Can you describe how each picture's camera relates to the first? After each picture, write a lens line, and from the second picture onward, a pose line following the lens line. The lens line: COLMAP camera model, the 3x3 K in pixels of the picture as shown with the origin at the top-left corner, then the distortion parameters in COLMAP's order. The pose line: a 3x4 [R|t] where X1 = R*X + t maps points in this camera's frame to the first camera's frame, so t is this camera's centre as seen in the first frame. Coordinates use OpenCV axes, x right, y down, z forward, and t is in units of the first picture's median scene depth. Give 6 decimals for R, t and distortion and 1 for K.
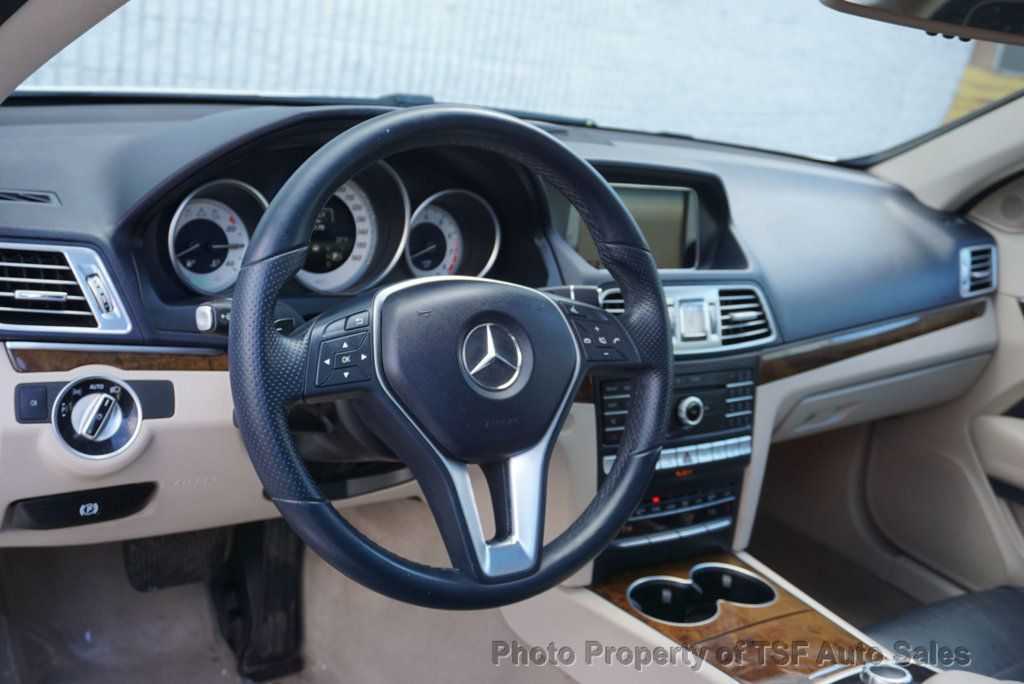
lens RADIAL K [[1023.0, 0, 512.0], [0, 1023.0, 342.0], [0, 0, 1]] dist [0.006288, 0.011196]
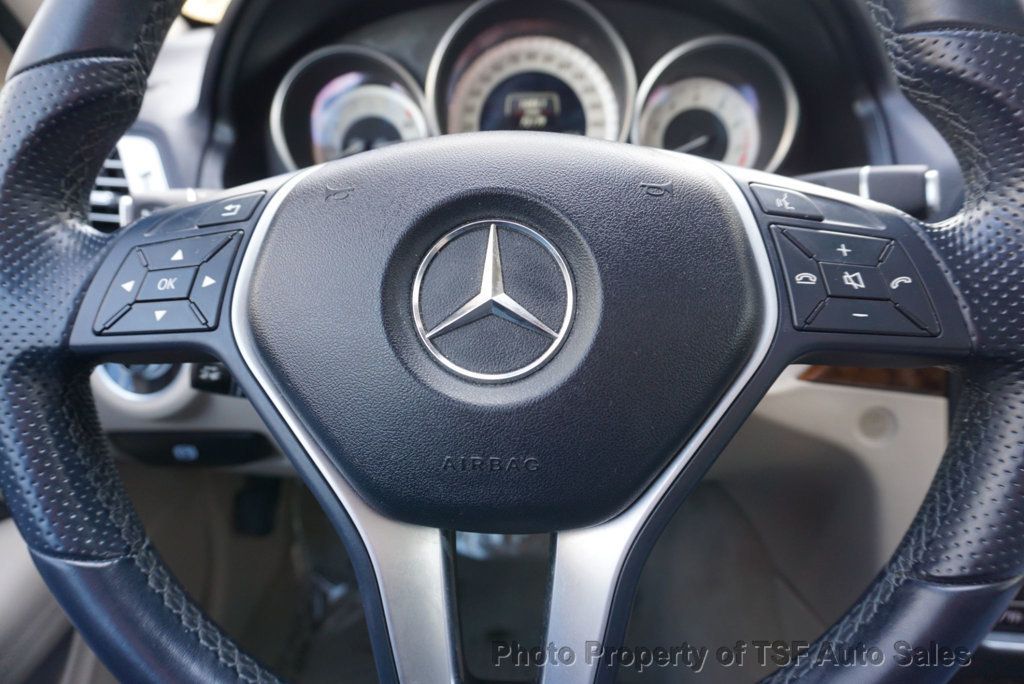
lens RADIAL K [[673.1, 0, 486.2], [0, 673.1, 343.7], [0, 0, 1]] dist [0.001608, 0.000752]
pose [[0.774445, 0.107235, -0.623487, 0.140075], [-0.049075, 0.992743, 0.109787, 0.001231], [0.630735, -0.054426, 0.774087, 0.699478]]
